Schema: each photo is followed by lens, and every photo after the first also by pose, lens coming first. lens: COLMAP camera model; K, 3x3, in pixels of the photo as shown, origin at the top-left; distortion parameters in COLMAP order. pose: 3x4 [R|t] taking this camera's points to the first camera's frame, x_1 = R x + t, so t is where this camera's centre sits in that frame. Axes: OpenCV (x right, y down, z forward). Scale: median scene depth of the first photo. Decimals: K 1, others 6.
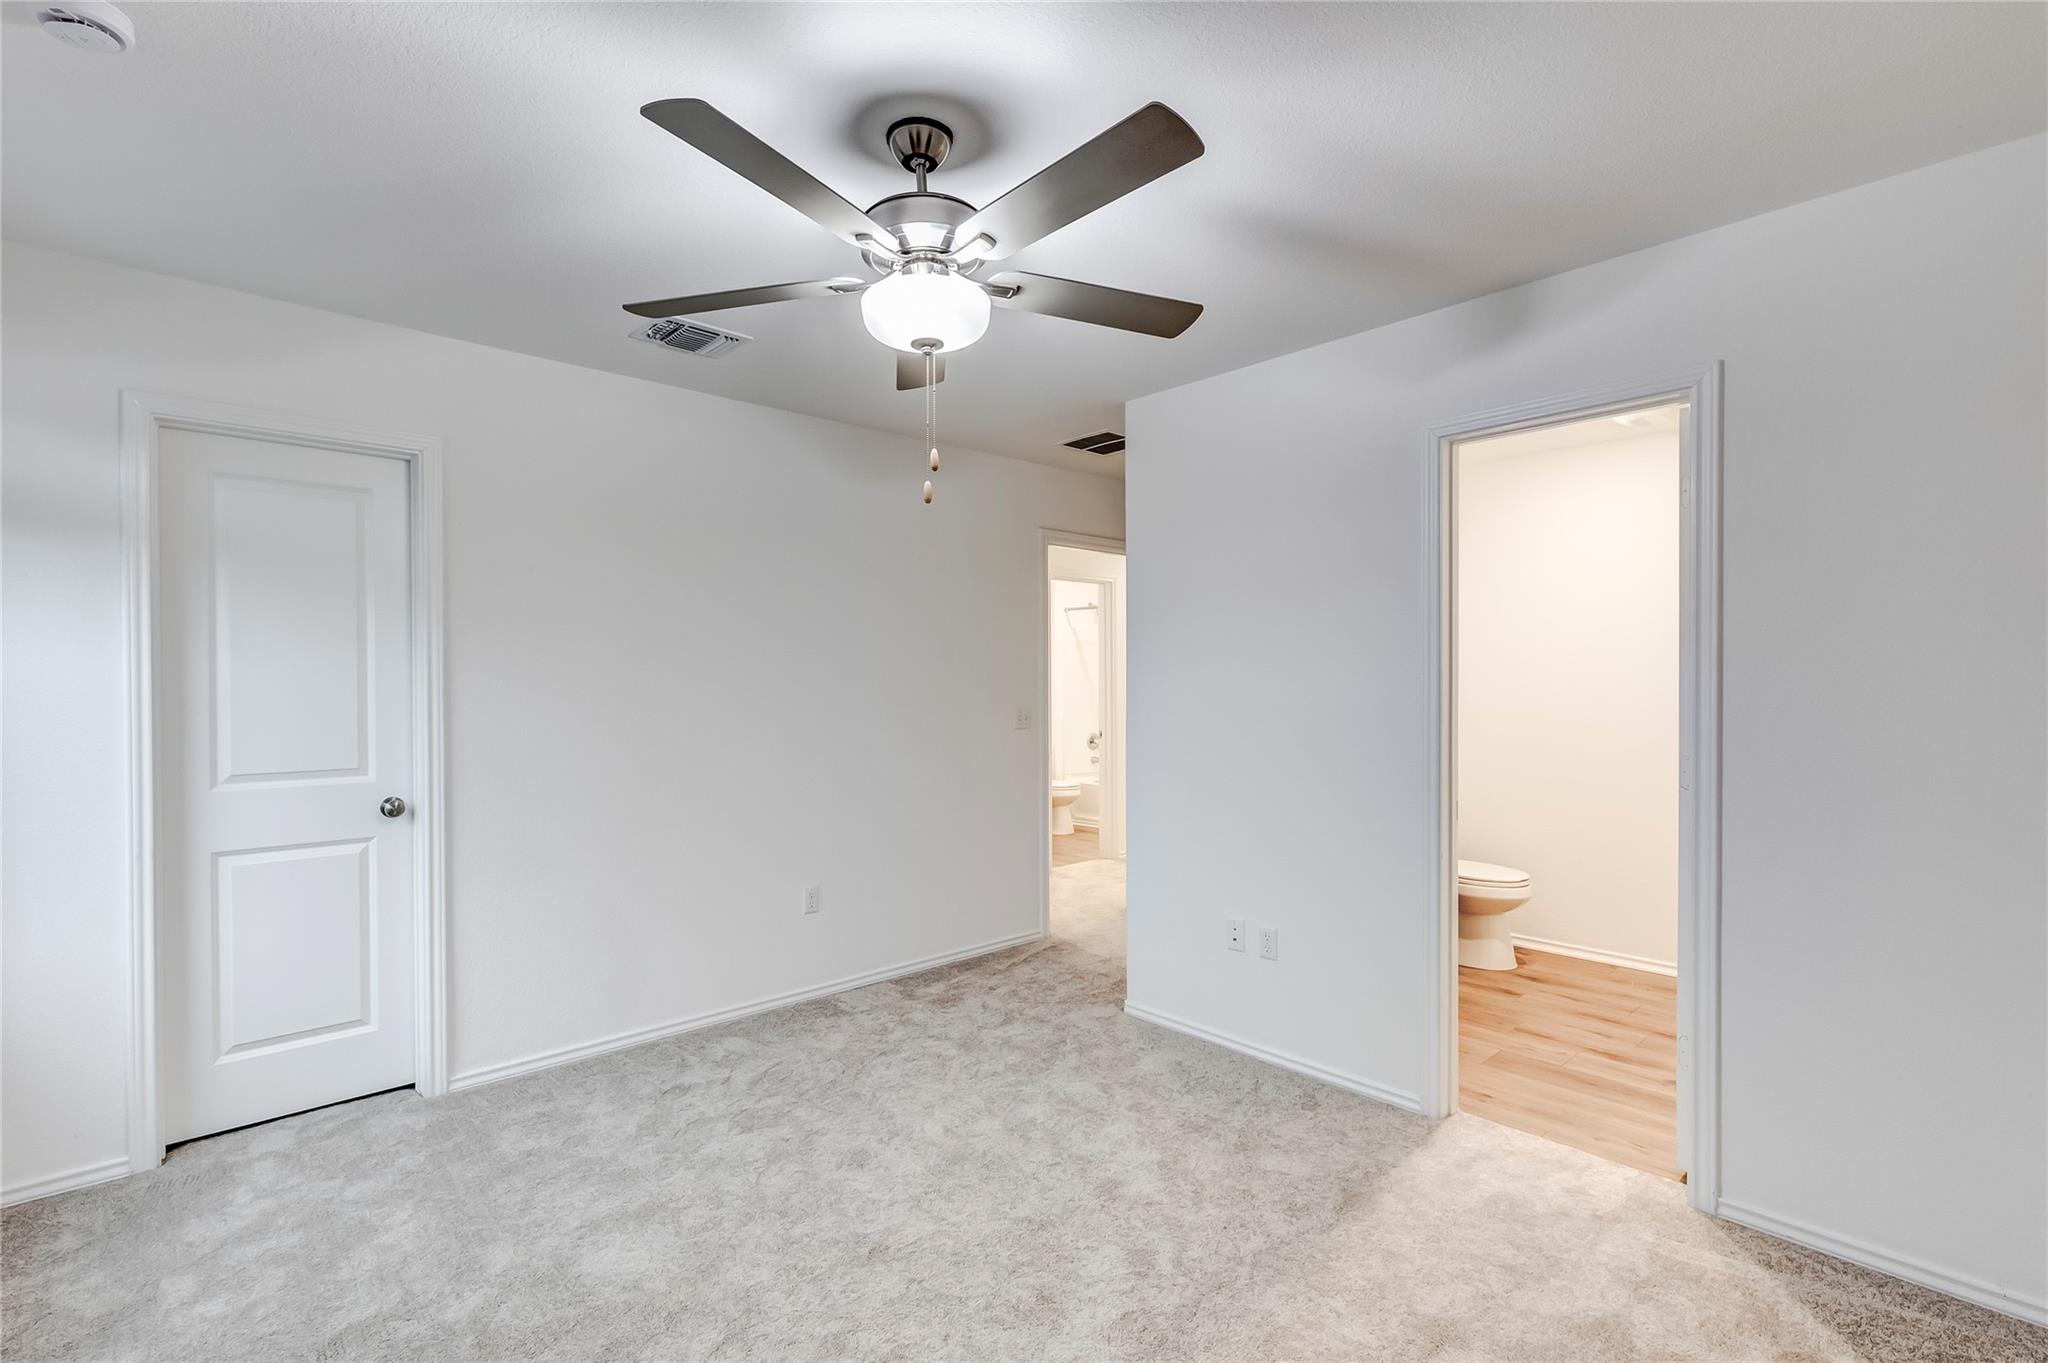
lens RADIAL K [[935.9, 0, 1023.1], [0, 935.9, 686.1], [0, 0, 1]] dist [0.002945, -0.001463]
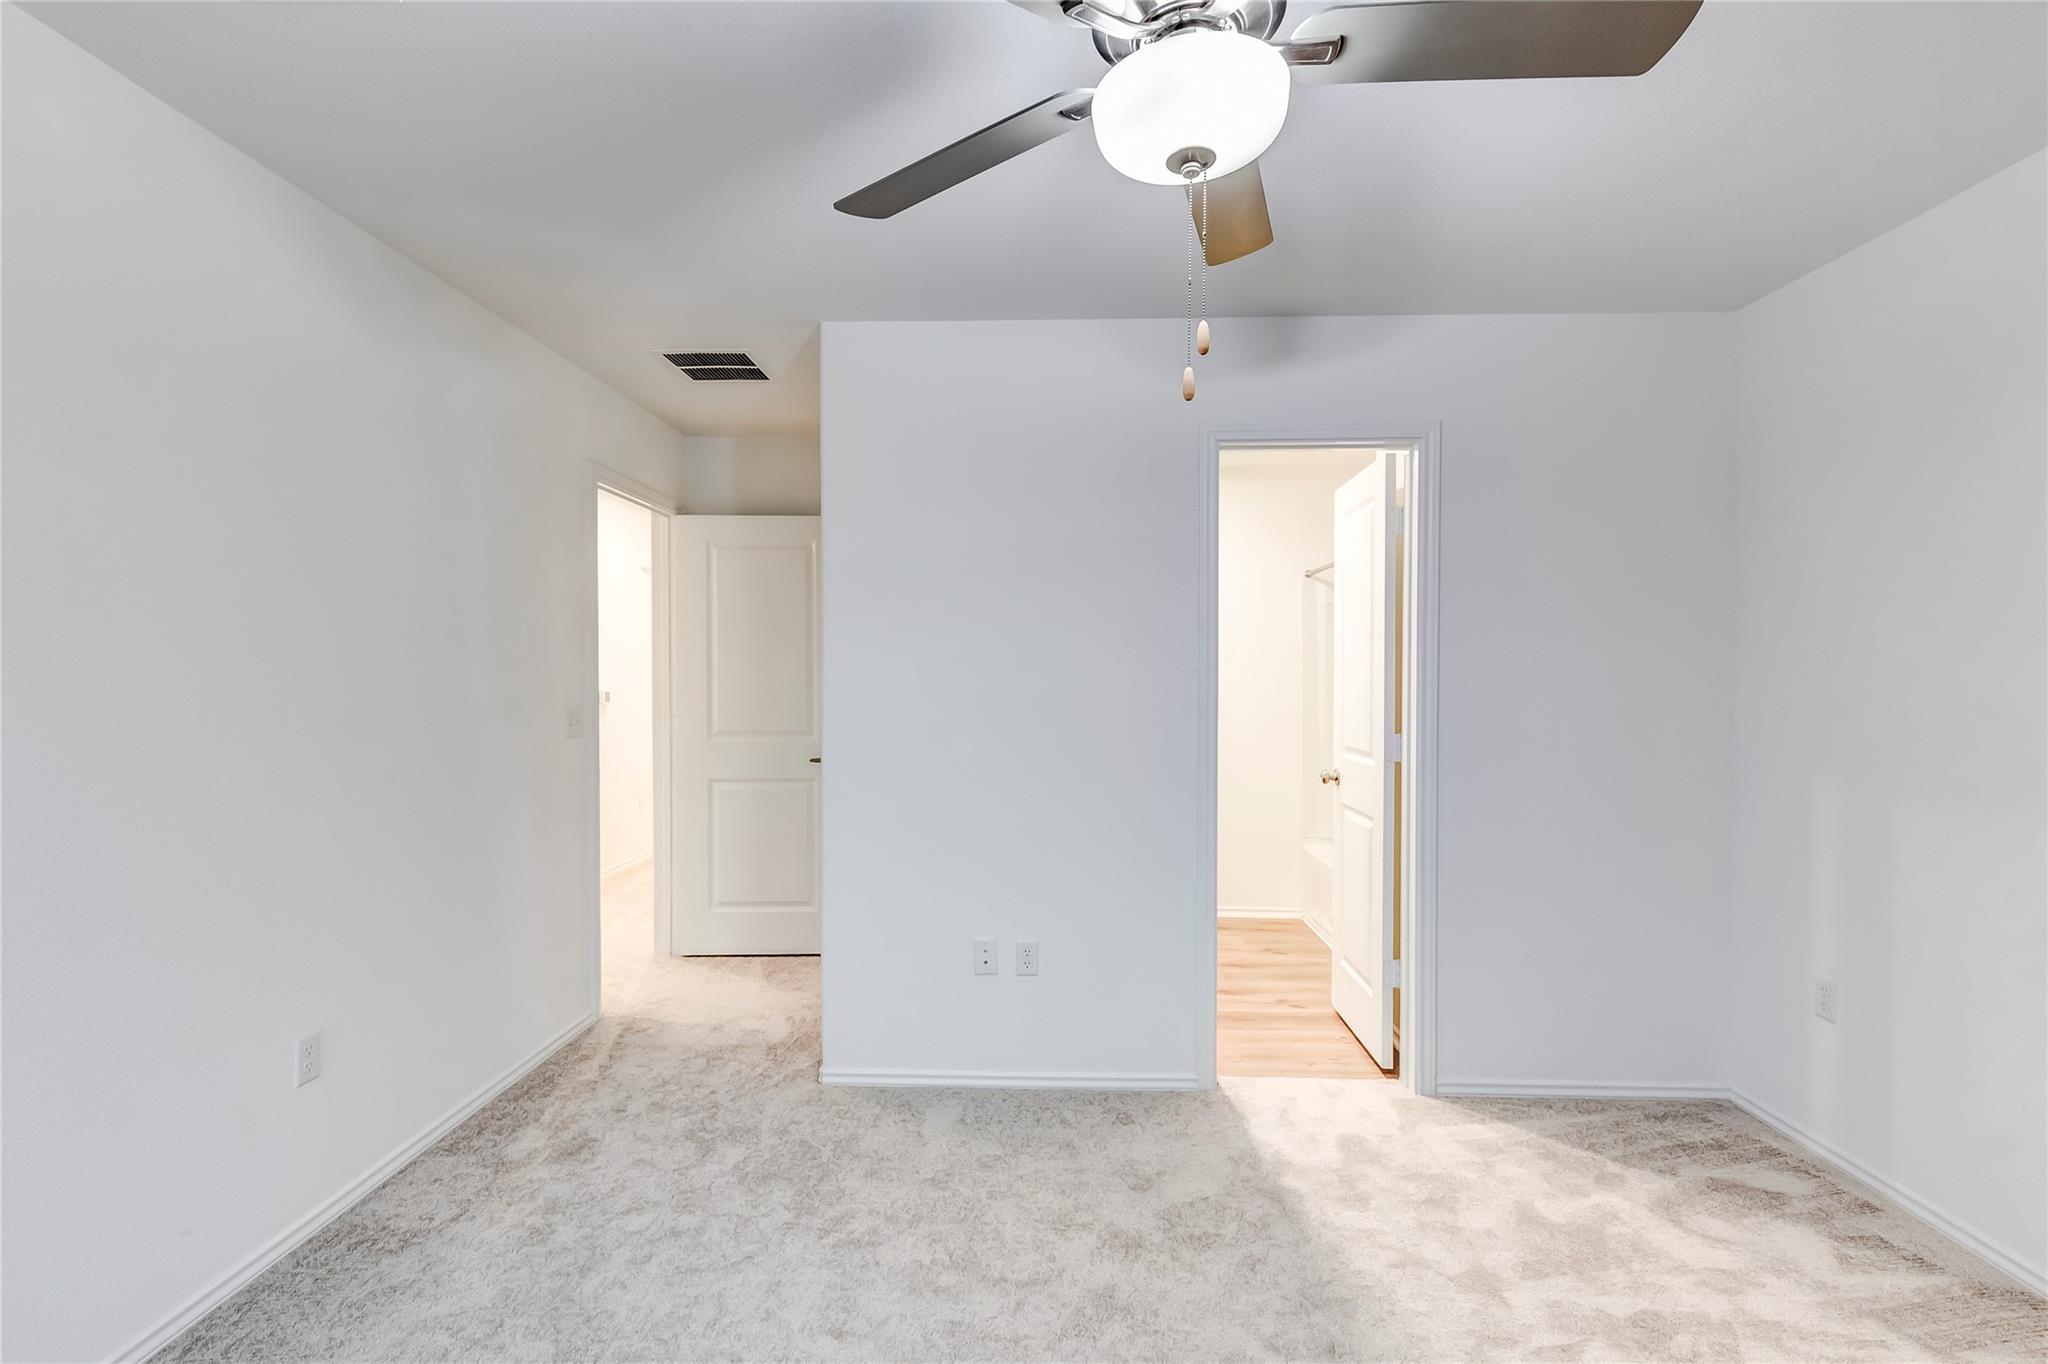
lens RADIAL K [[935.9, 0, 1024.1], [0, 935.9, 680.3], [0, 0, 1]] dist [0.002945, -0.001463]
pose [[0.700235, -0.000502, 0.713912, -0.382768], [-0.000212, 1.000000, 0.000910, 0.002446], [-0.713913, -0.000789, 0.700234, 0.354751]]
